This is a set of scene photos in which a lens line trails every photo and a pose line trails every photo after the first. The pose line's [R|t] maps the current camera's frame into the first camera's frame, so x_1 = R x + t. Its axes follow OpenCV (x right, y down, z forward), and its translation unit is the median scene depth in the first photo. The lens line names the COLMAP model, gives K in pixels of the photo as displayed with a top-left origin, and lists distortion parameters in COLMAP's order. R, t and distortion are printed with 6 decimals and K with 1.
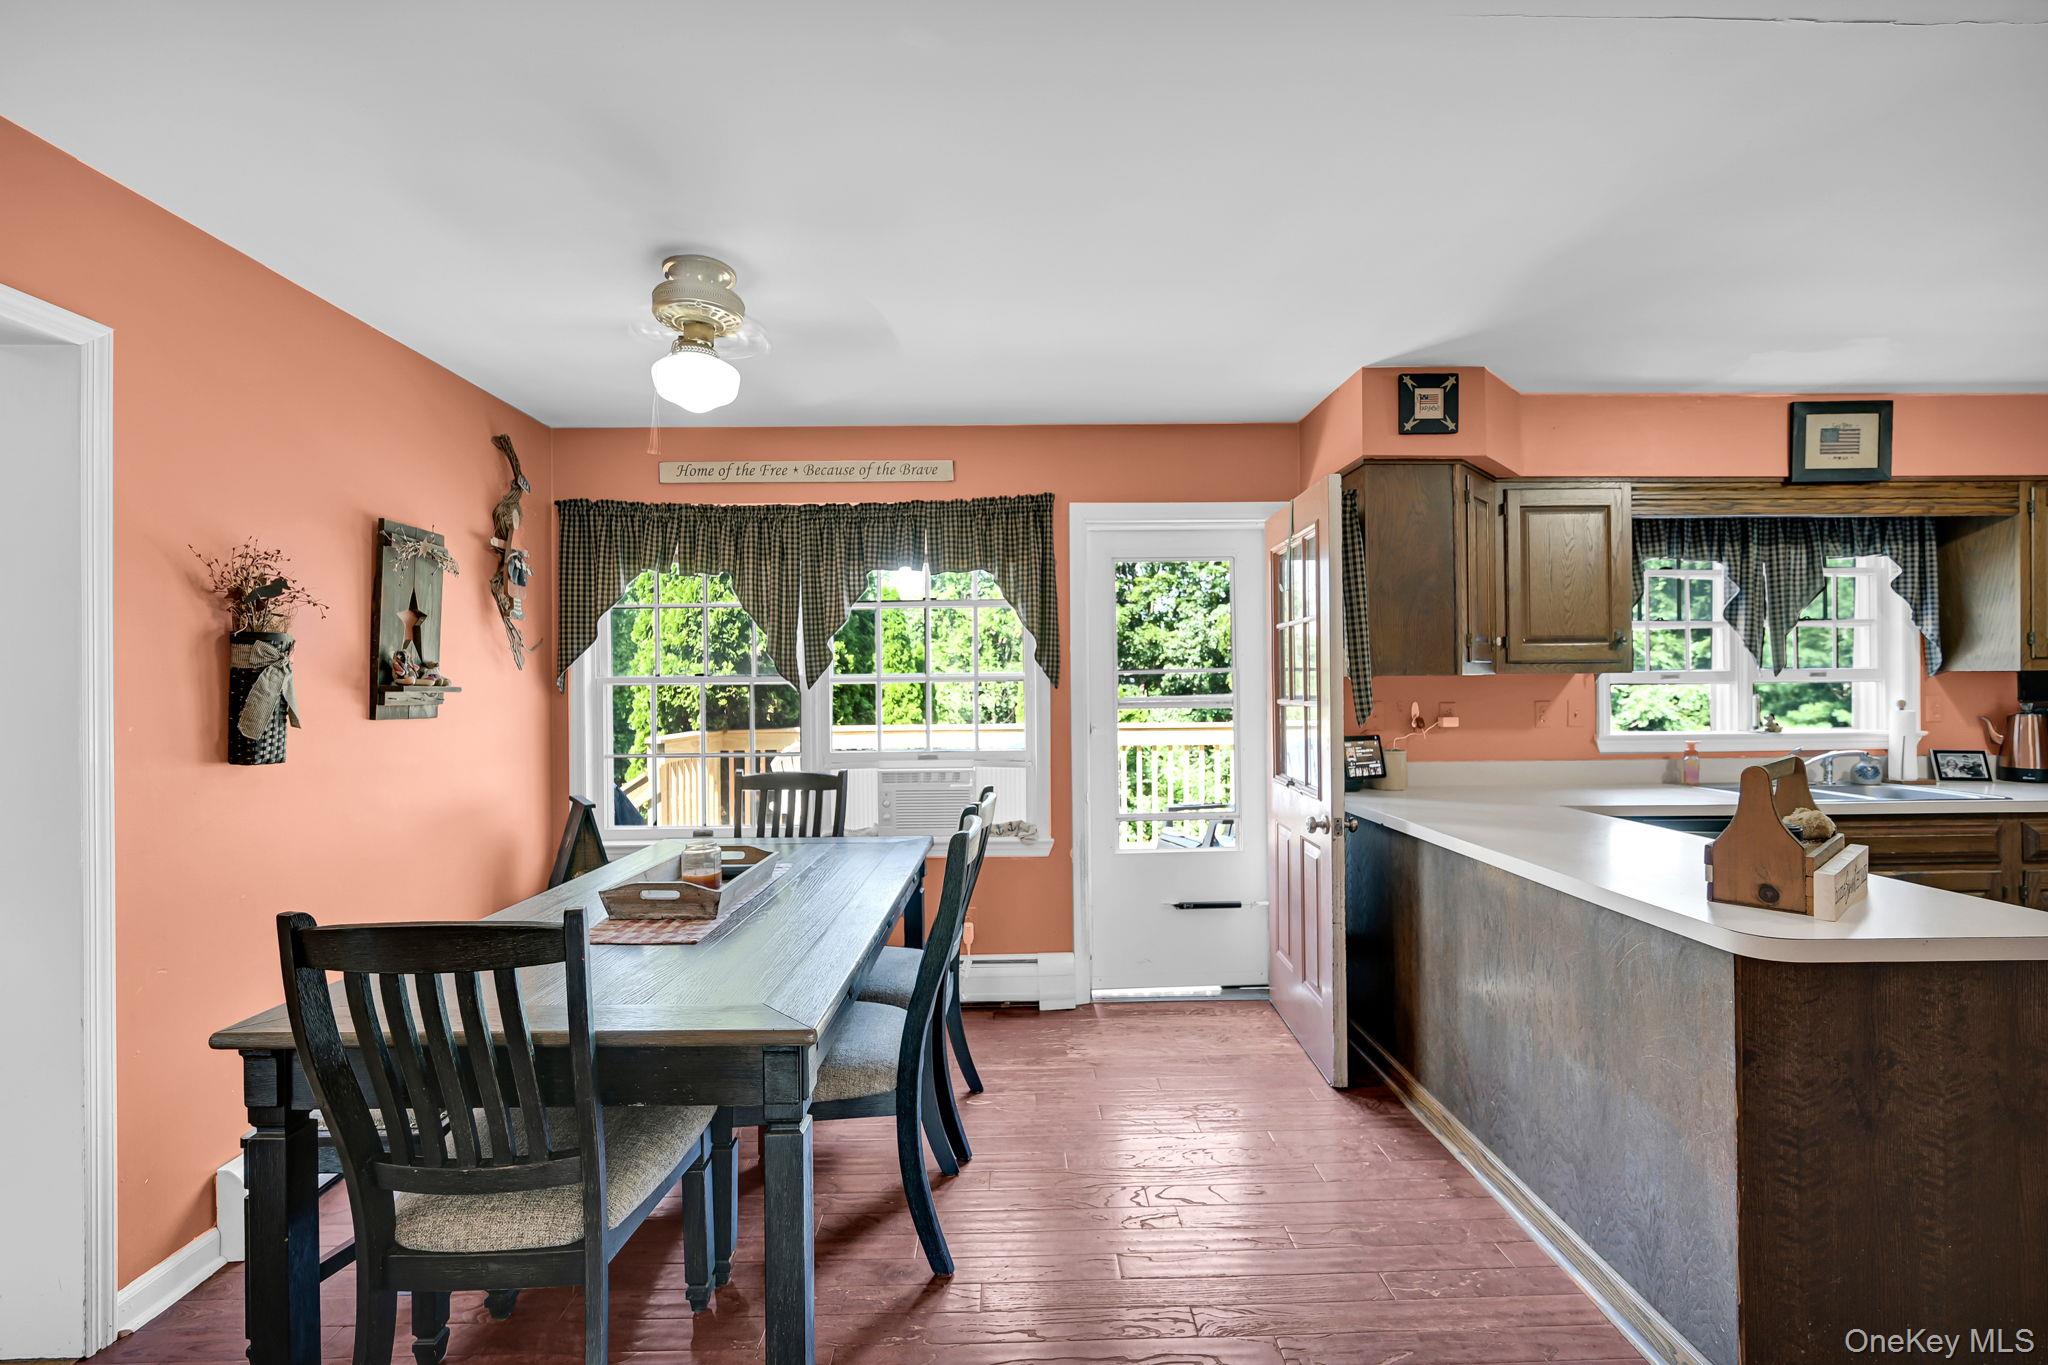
lens RADIAL K [[862.3, 0, 1024.0], [0, 862.3, 682.5], [0, 0, 1]] dist [-0.002736, -0.000301]
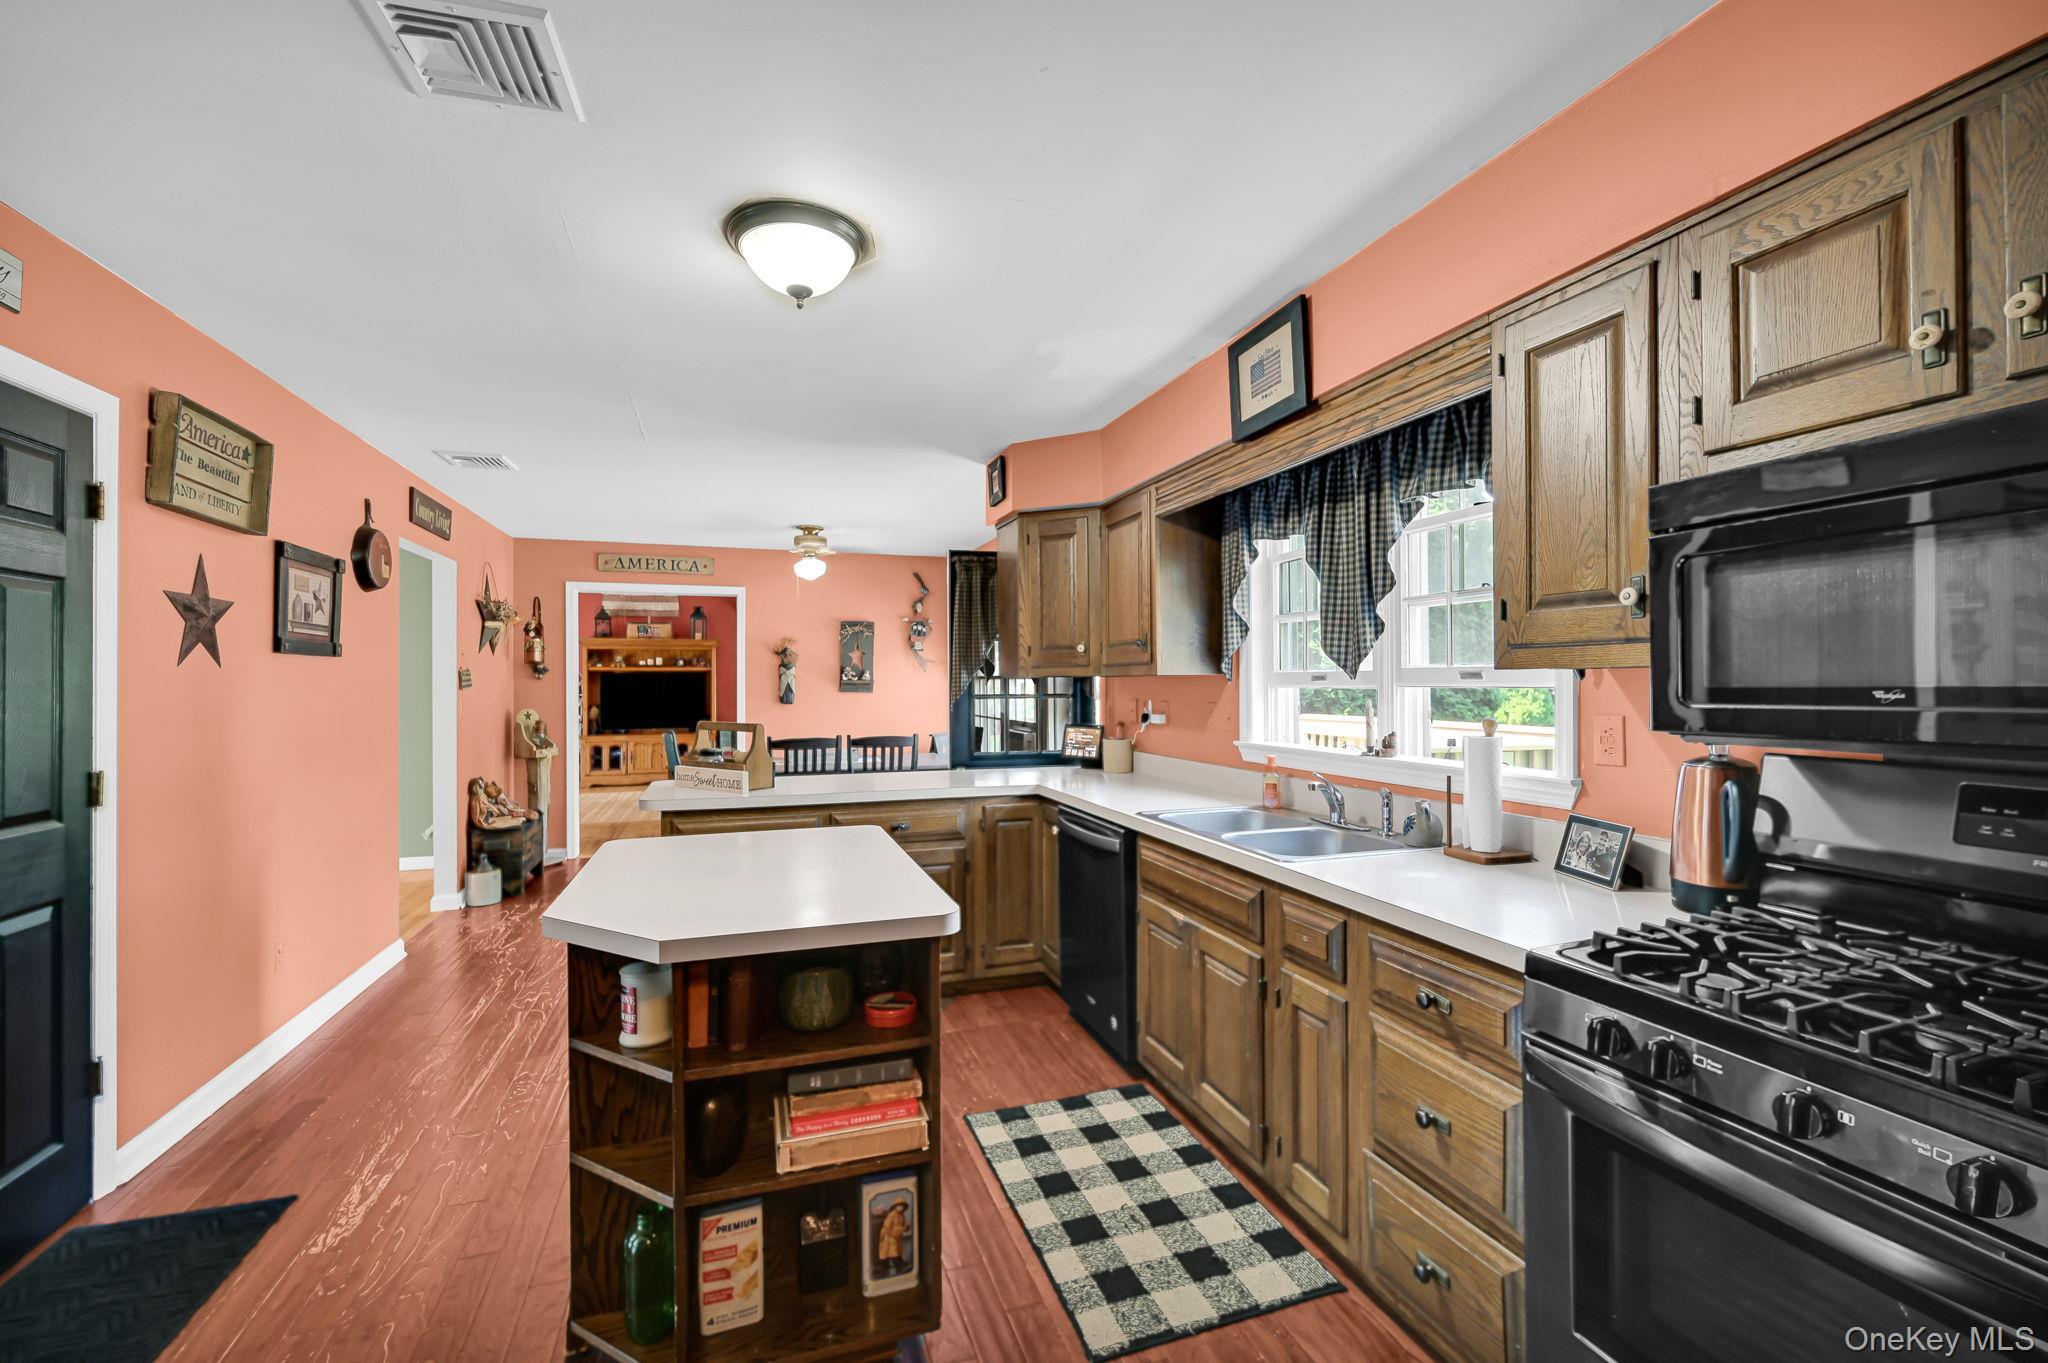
lens RADIAL K [[848.7, 0, 1024.0], [0, 848.7, 681.5], [0, 0, 1]] dist [-0.000109, 0.000041]
pose [[0.308646, 0.006951, -0.951152, 1.587642], [0.001779, 0.999967, 0.007885, -0.011191], [0.951175, -0.004125, 0.308623, 0.550127]]
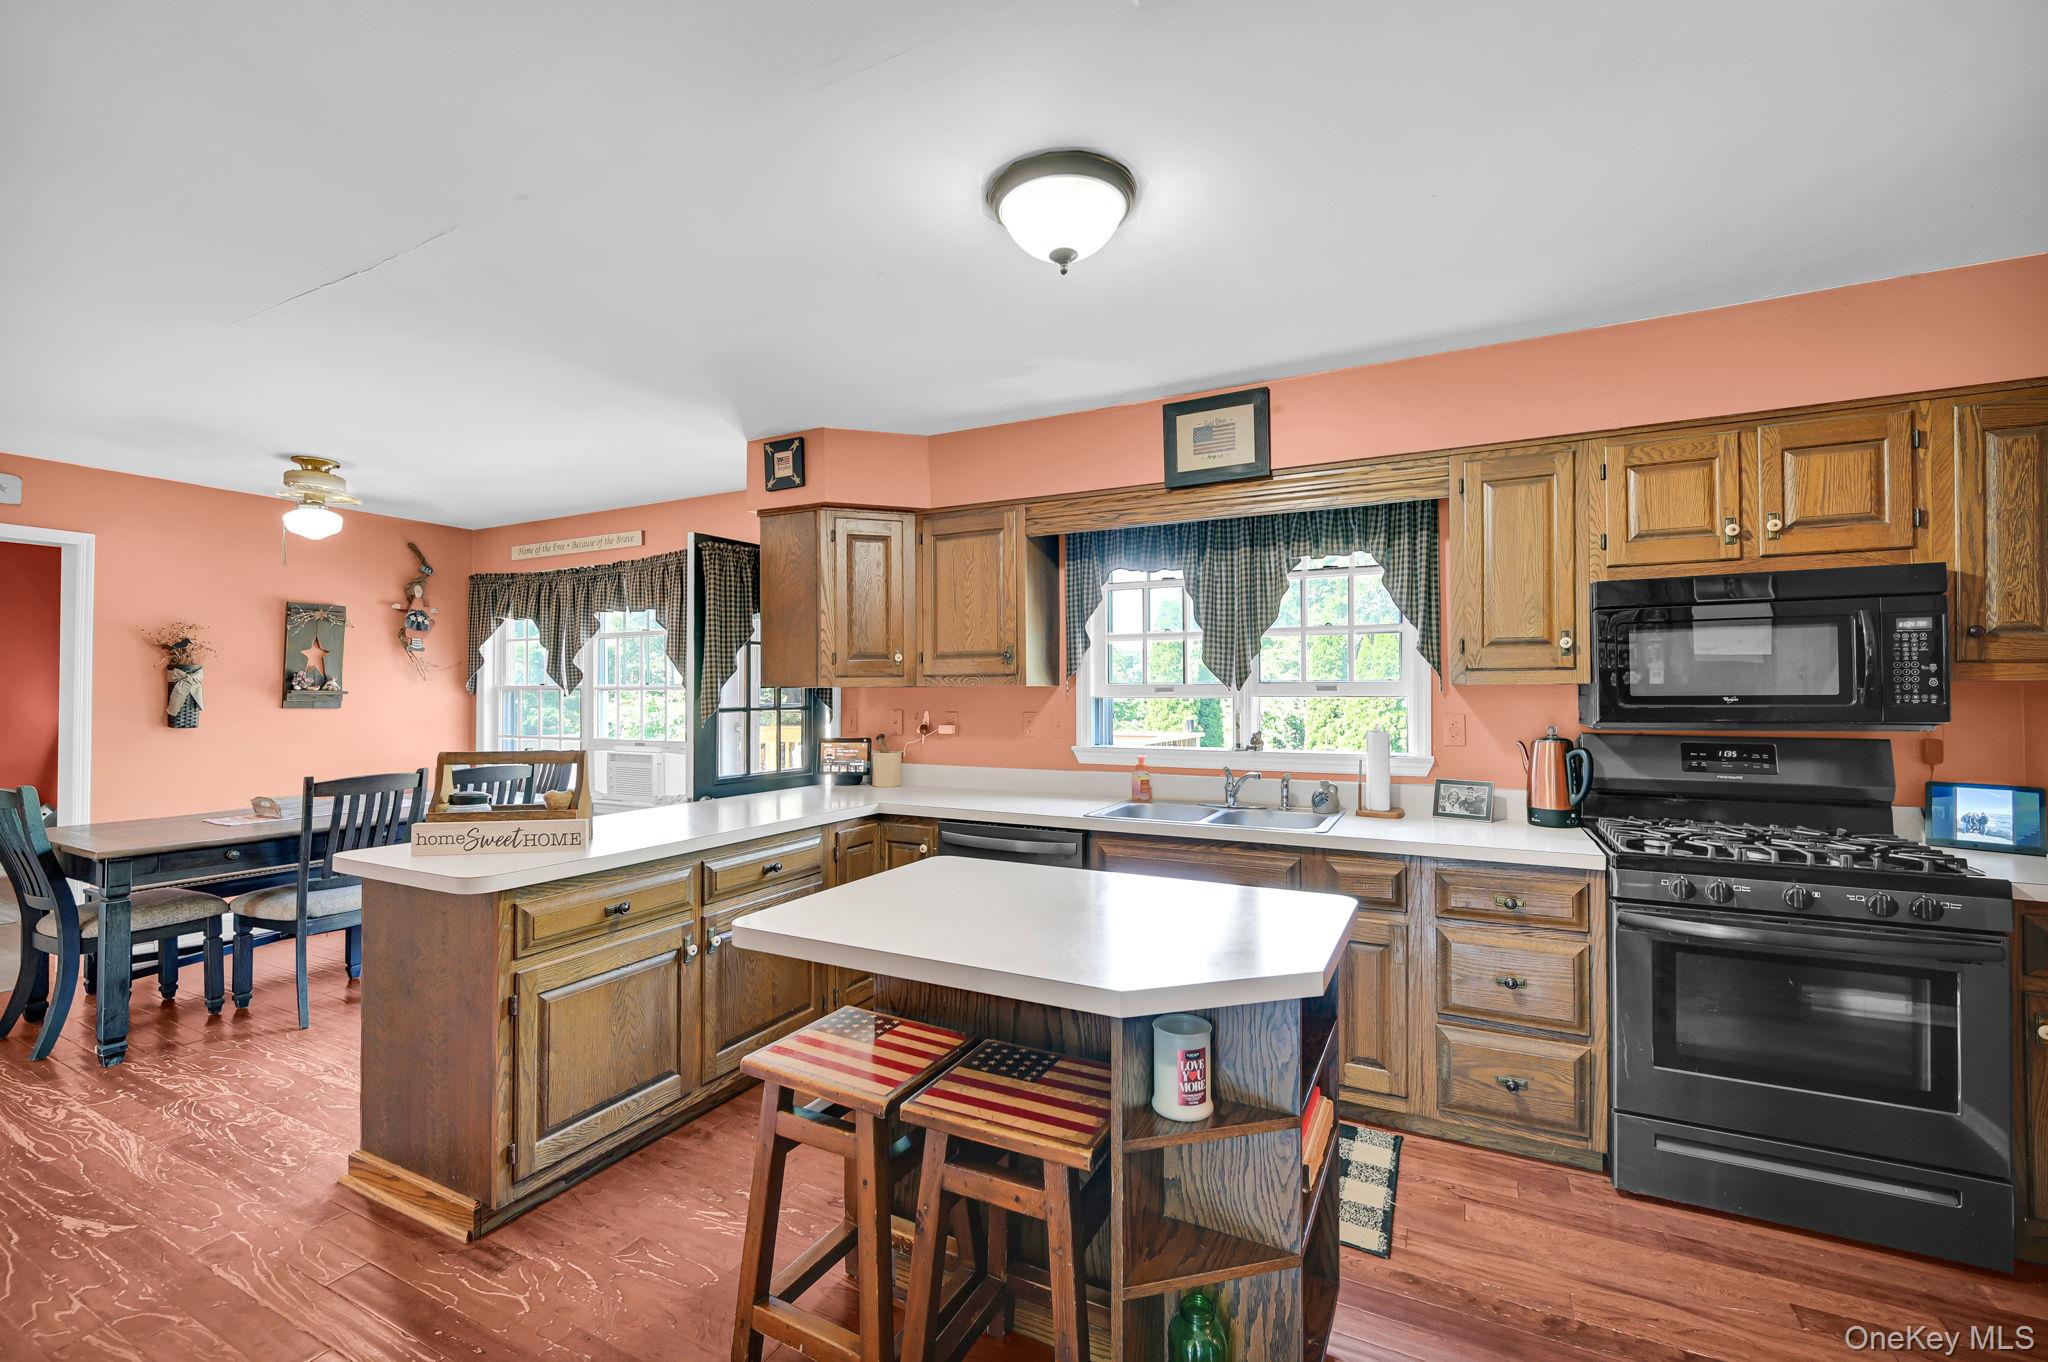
lens RADIAL K [[849.0, 0, 1028.6], [0, 849.0, 682.0], [0, 0, 1]] dist [-0.001585, -0.000174]
pose [[0.884968, 0.002023, -0.465648, 1.185471], [-0.005852, 0.999960, -0.006776, -0.008778], [0.465616, 0.008722, 0.884944, 0.090359]]
